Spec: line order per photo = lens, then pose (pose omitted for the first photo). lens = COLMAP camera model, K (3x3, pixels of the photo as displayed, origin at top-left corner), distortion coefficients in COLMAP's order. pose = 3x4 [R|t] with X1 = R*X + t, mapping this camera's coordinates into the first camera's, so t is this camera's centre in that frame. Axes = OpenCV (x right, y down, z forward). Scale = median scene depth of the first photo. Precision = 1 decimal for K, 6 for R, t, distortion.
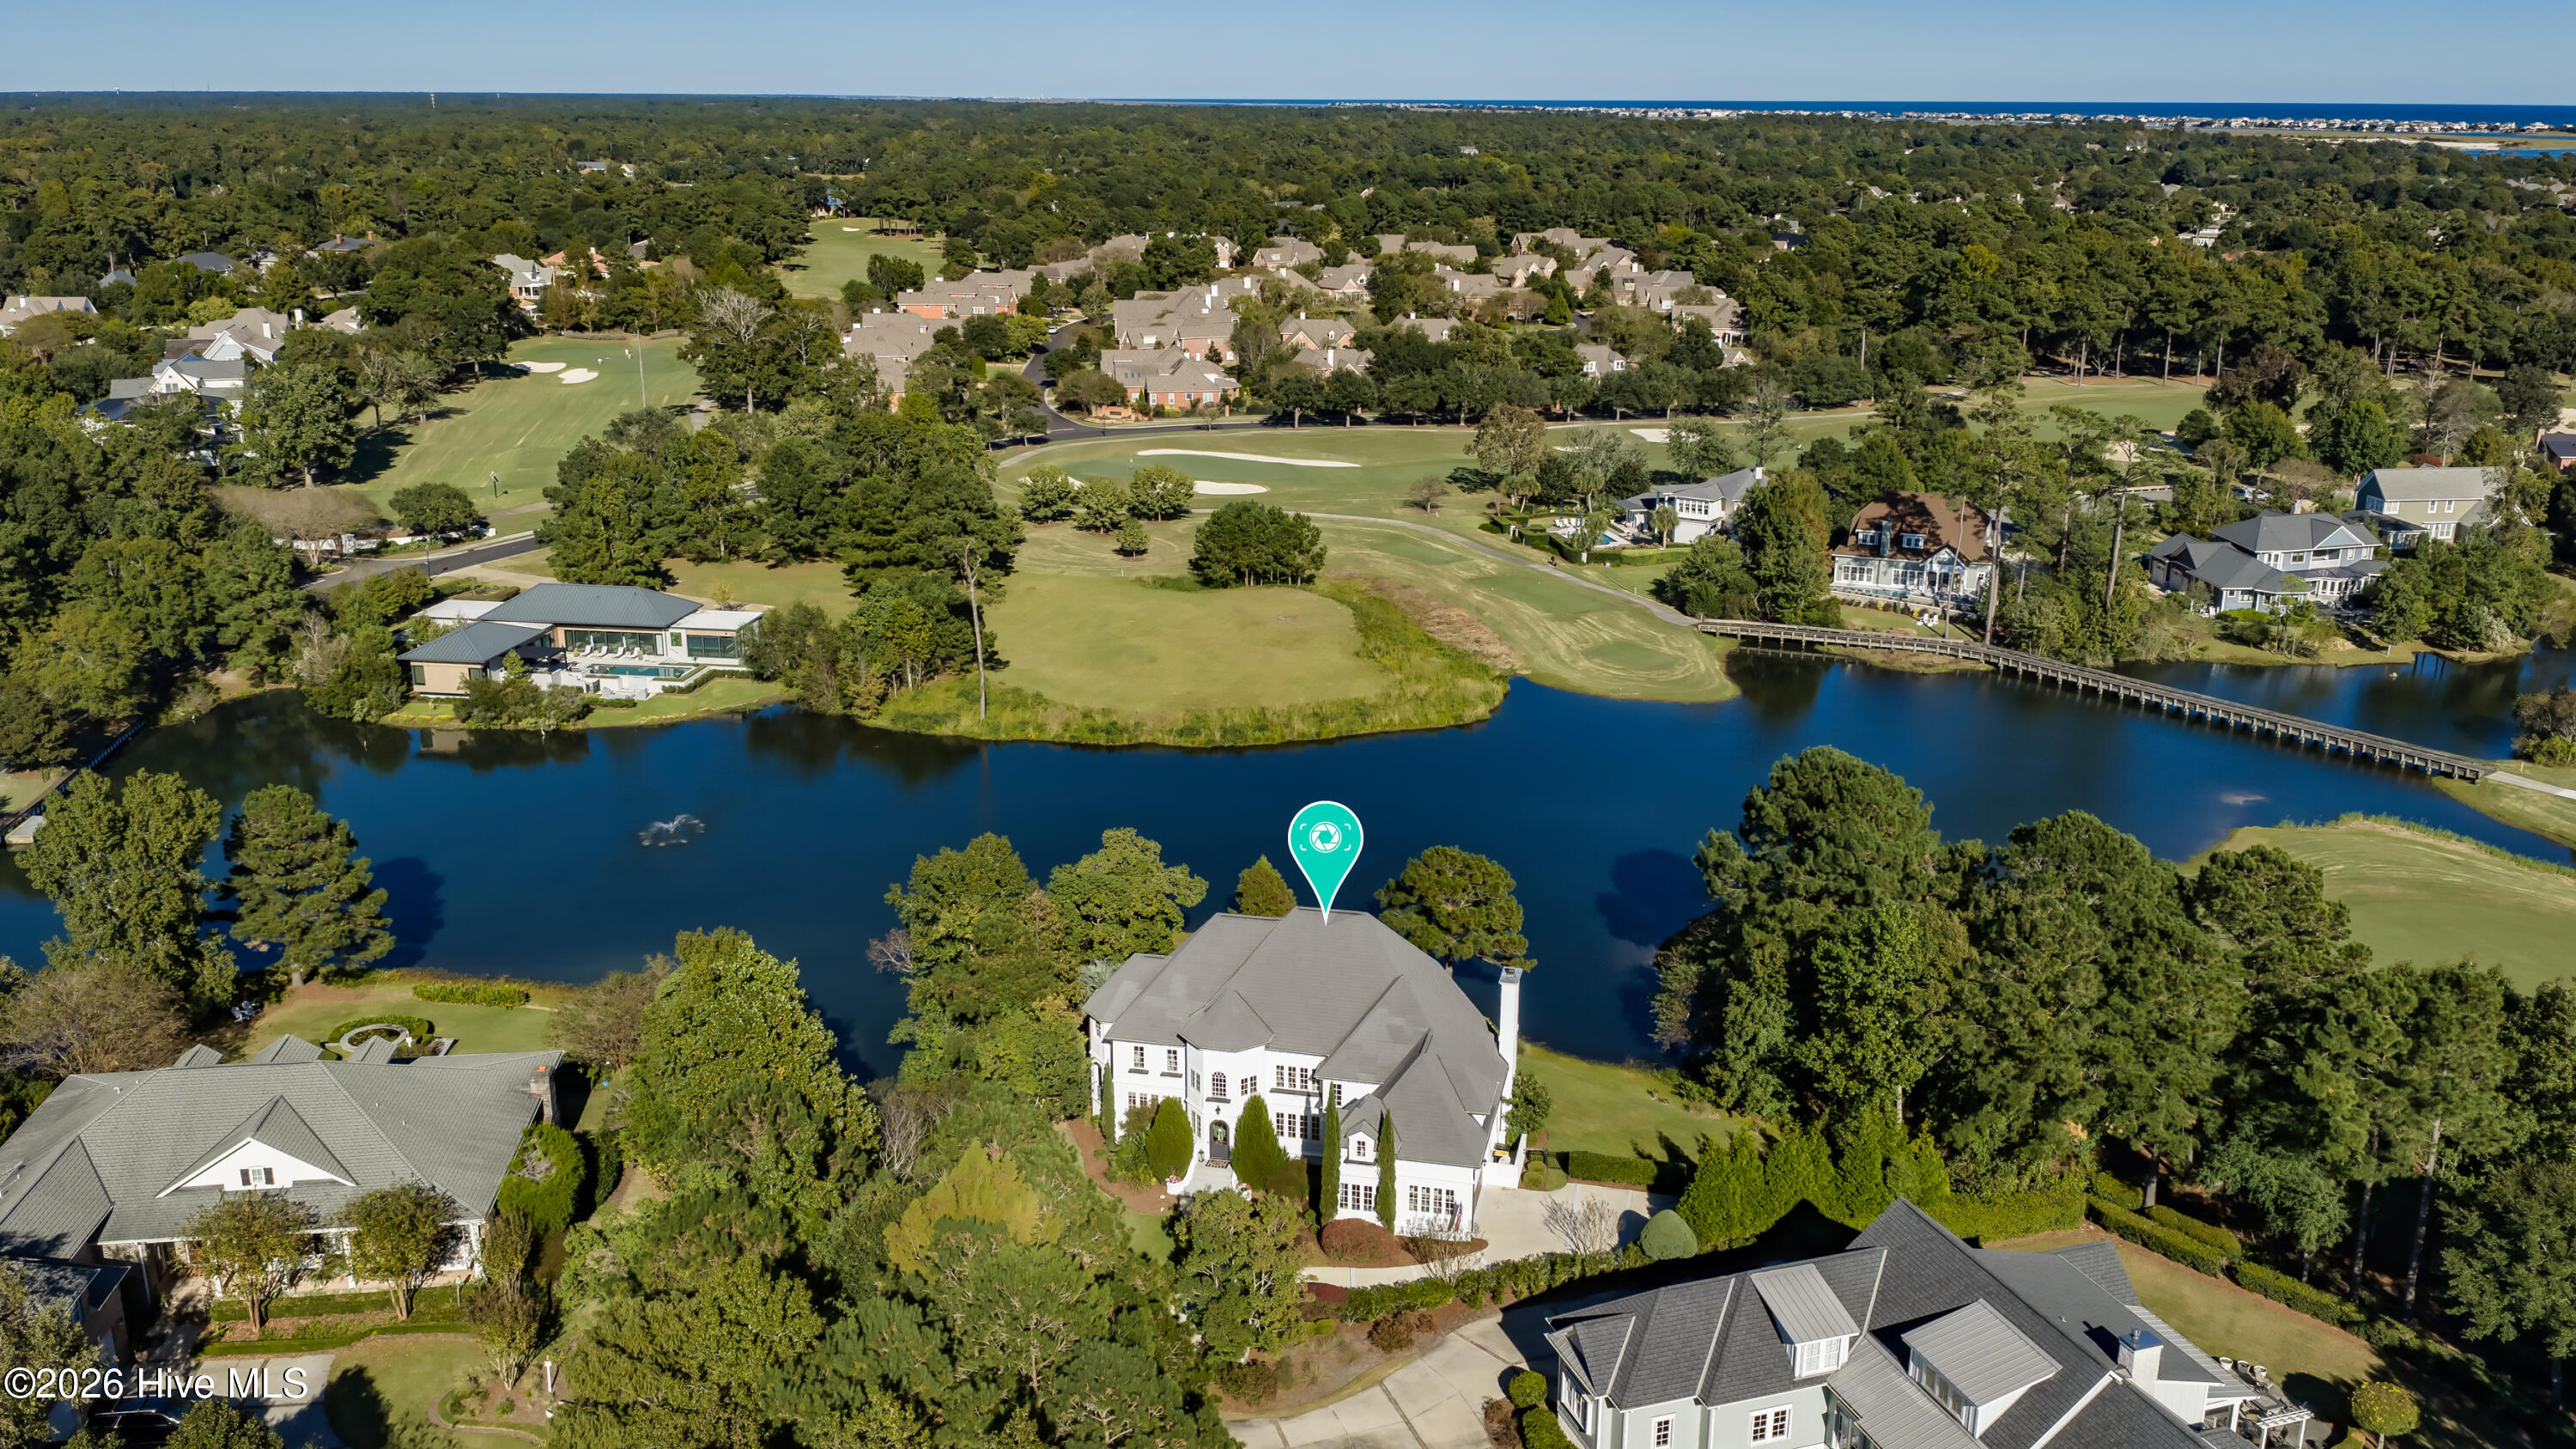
lens RADIAL K [[2456.2, 0, 1274.8], [0, 2456.2, 723.6], [0, 0, 1]] dist [0.026876, 0.000000]
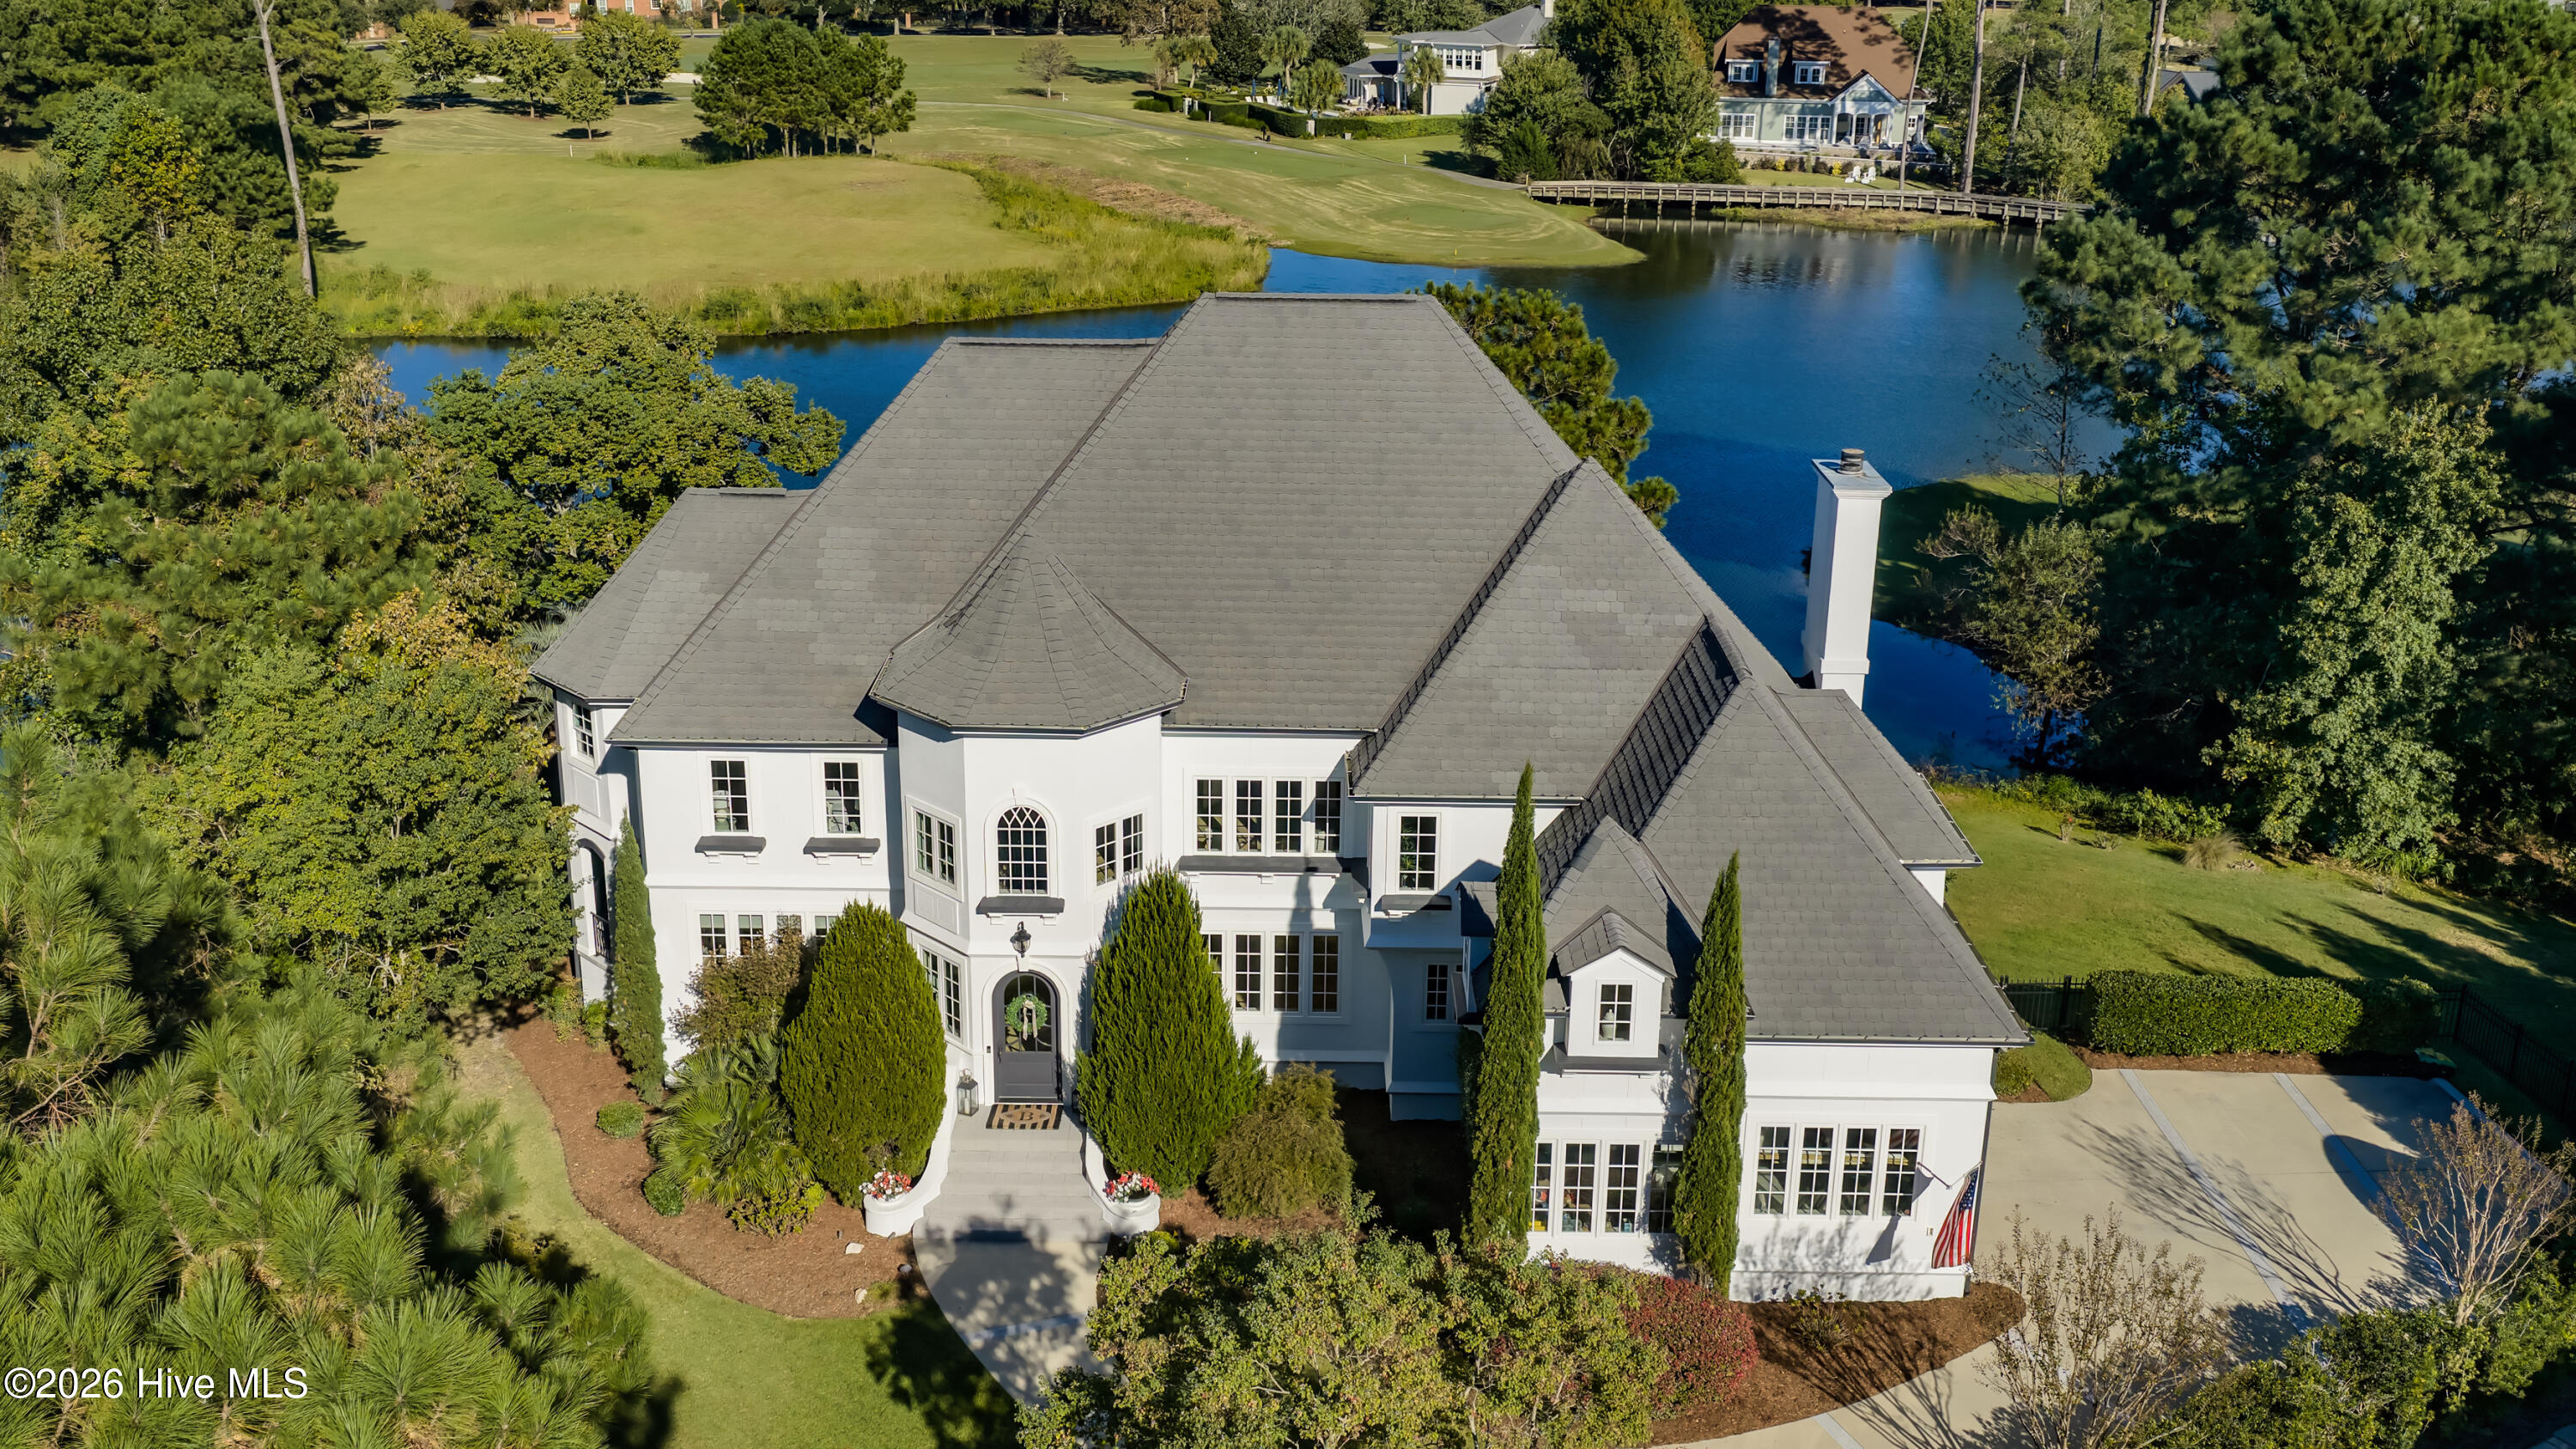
lens RADIAL K [[2456.2, 0, 1309.6], [0, 2456.2, 707.0], [0, 0, 1]] dist [0.026876, 0.000000]
pose [[0.973211, -0.062317, 0.221307, -0.051841], [0.056040, 0.997831, 0.034538, 0.117535], [-0.222979, -0.021211, 0.974592, 0.683282]]
